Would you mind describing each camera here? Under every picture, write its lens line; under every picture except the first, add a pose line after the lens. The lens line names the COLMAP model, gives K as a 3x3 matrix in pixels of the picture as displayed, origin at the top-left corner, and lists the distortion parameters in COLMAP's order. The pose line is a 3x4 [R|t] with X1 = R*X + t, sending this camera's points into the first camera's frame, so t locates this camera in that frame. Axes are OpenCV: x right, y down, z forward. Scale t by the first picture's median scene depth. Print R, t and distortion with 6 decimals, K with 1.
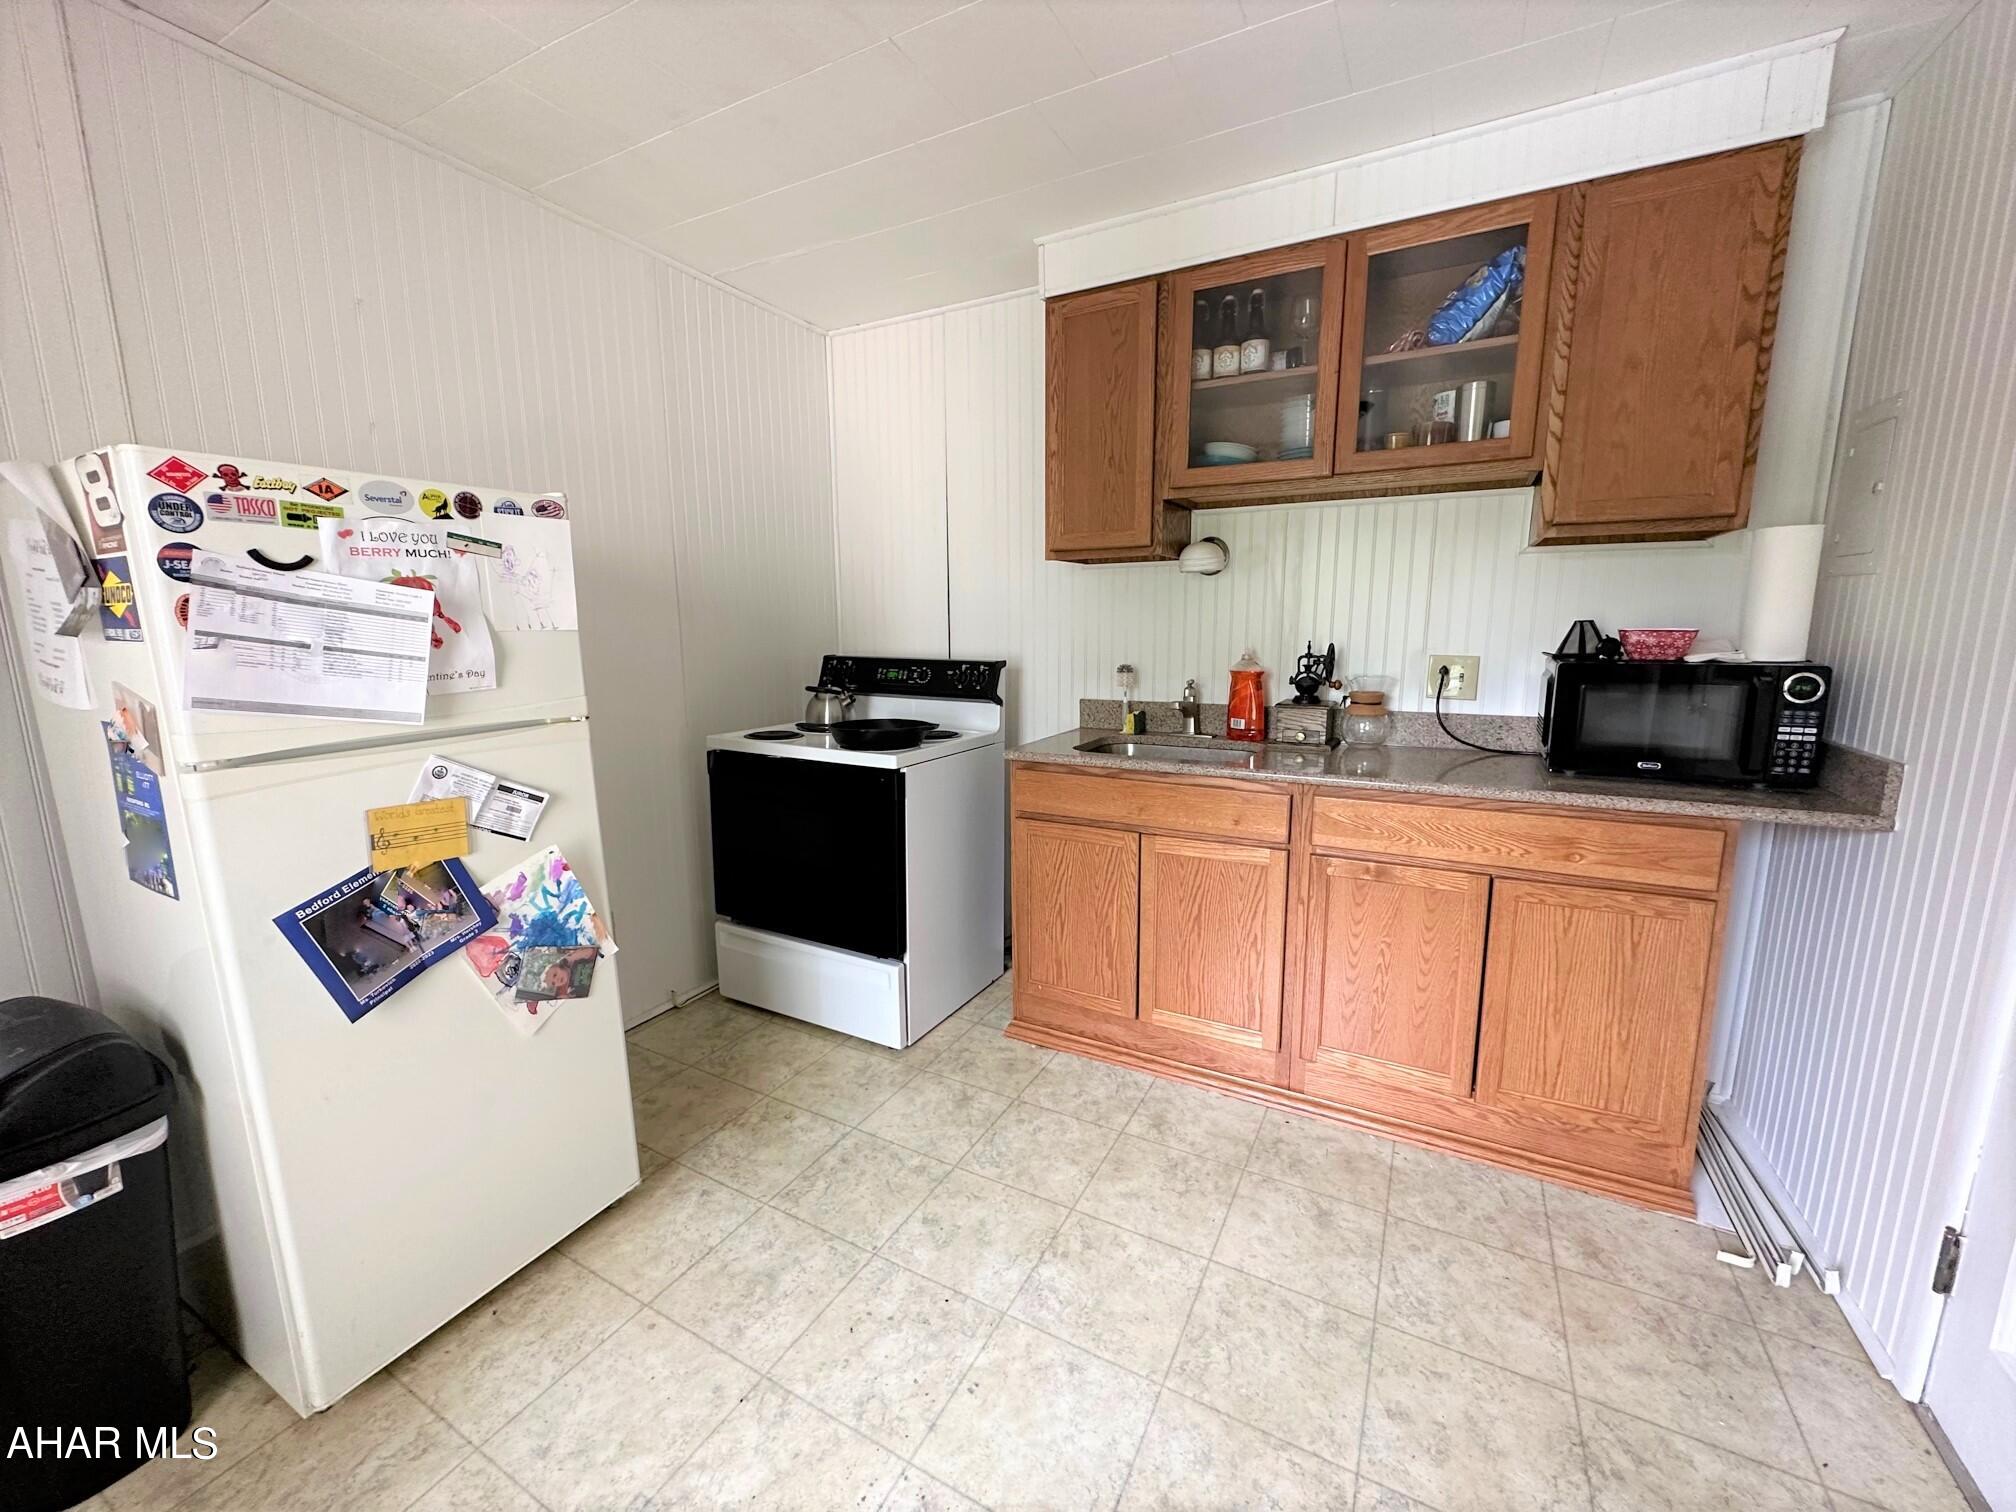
lens RADIAL K [[800.6, 0, 1008.0], [0, 800.6, 756.0], [0, 0, 1]] dist [-0.001664, -0.000063]
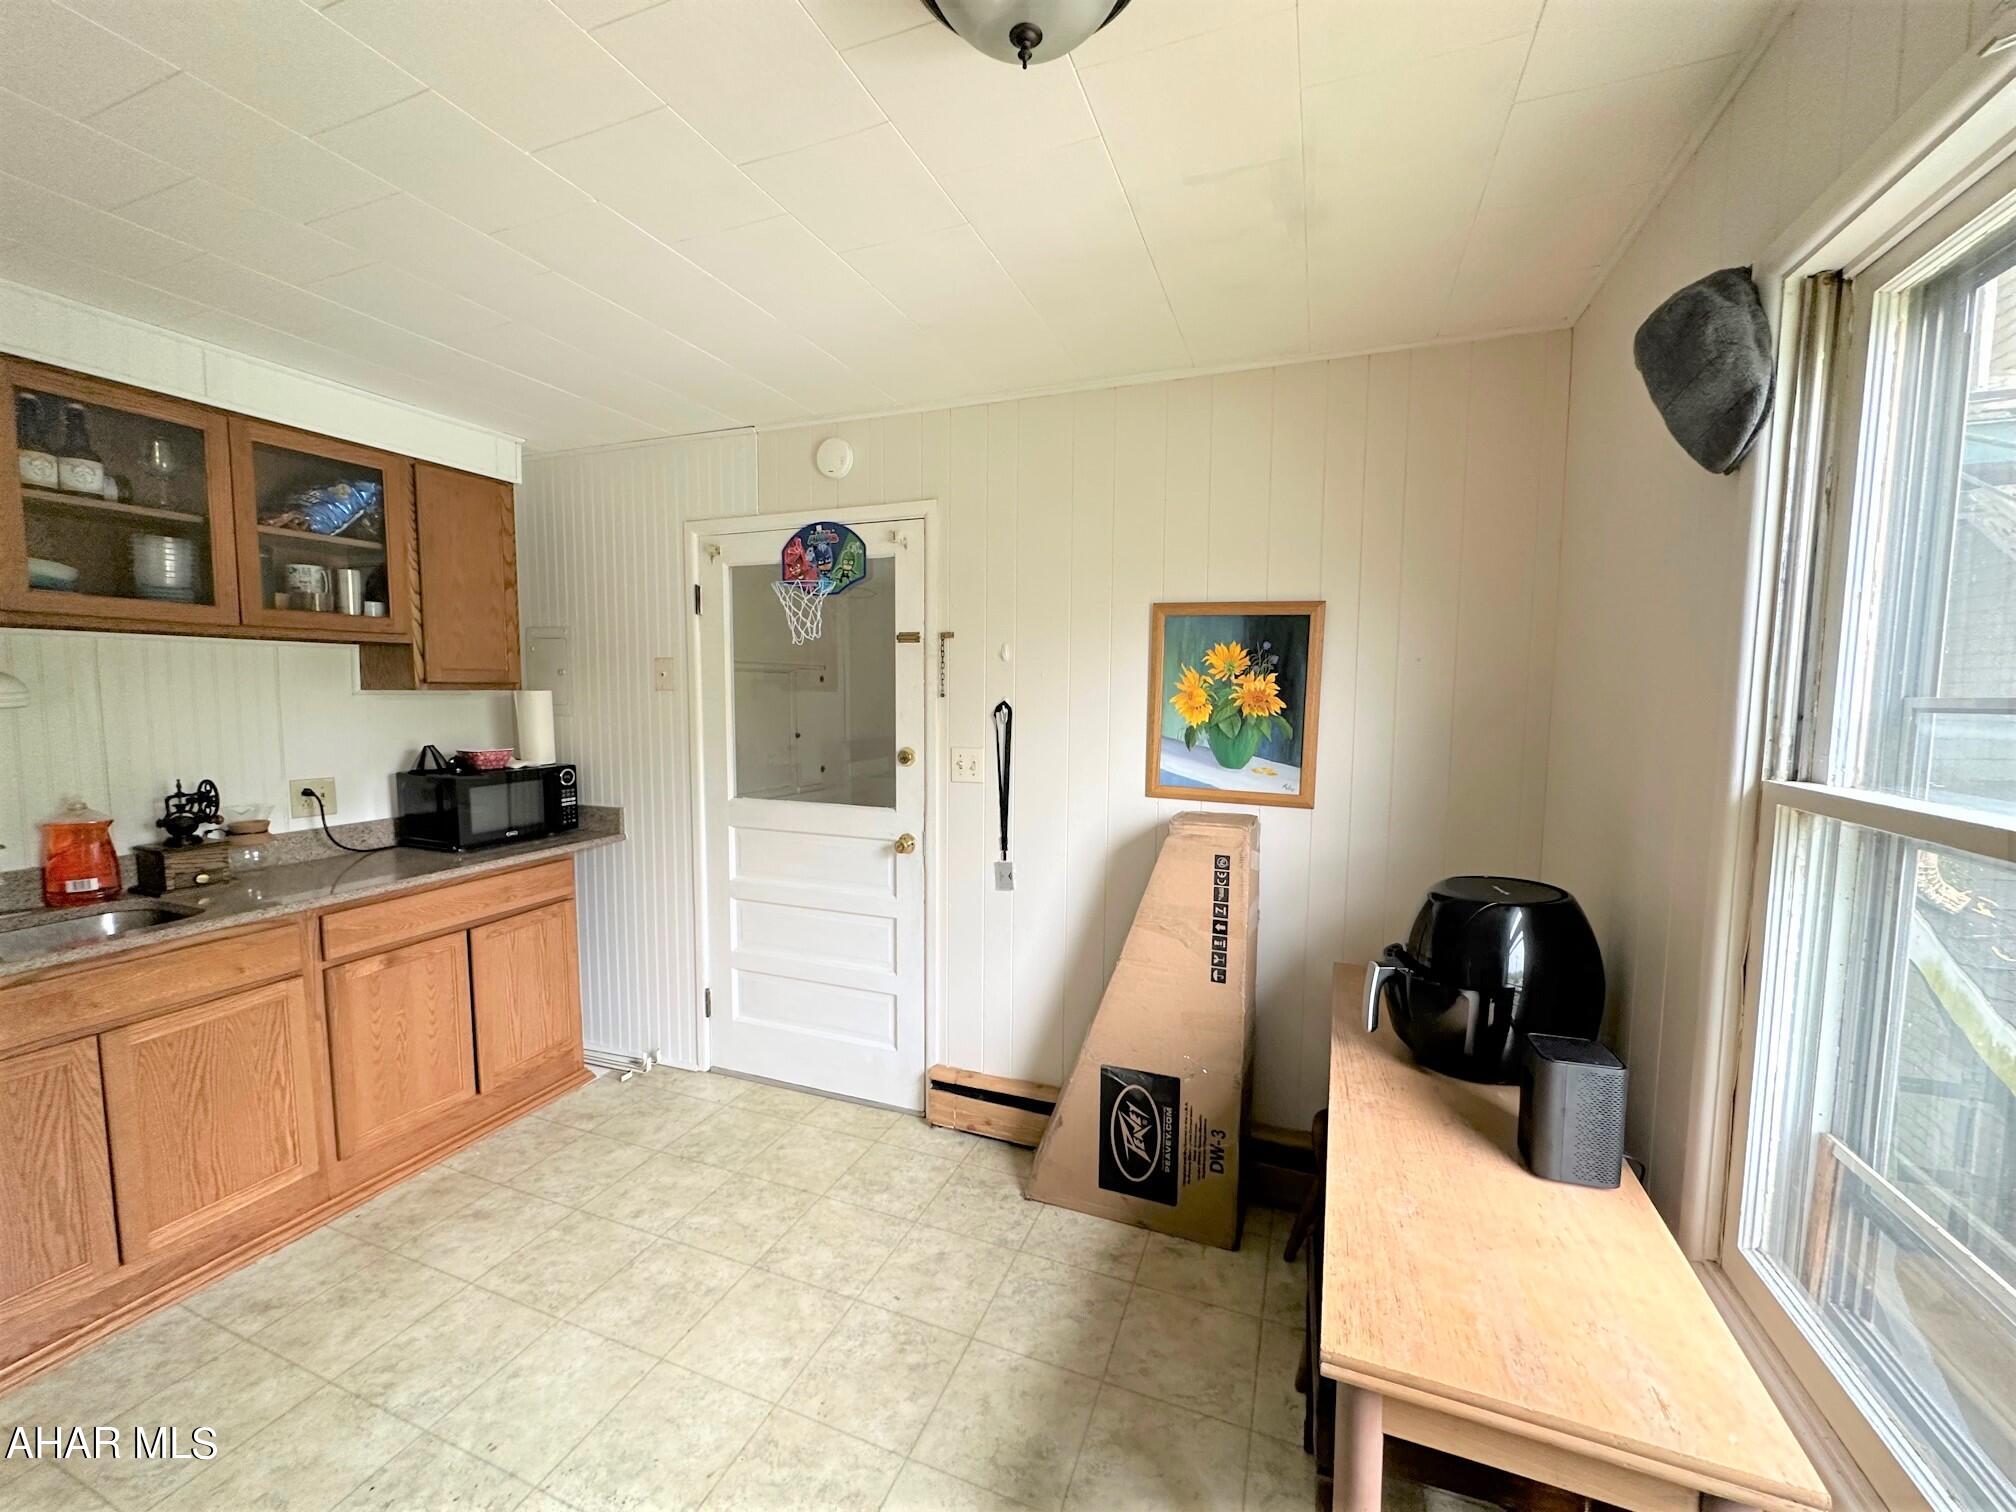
lens RADIAL K [[800.6, 0, 1008.0], [0, 800.6, 756.0], [0, 0, 1]] dist [-0.001664, -0.000063]
pose [[-0.126286, -0.075919, 0.989085, -0.851738], [0.163075, 0.981913, 0.096190, -0.125404], [-0.978498, 0.173442, -0.111621, 0.162394]]
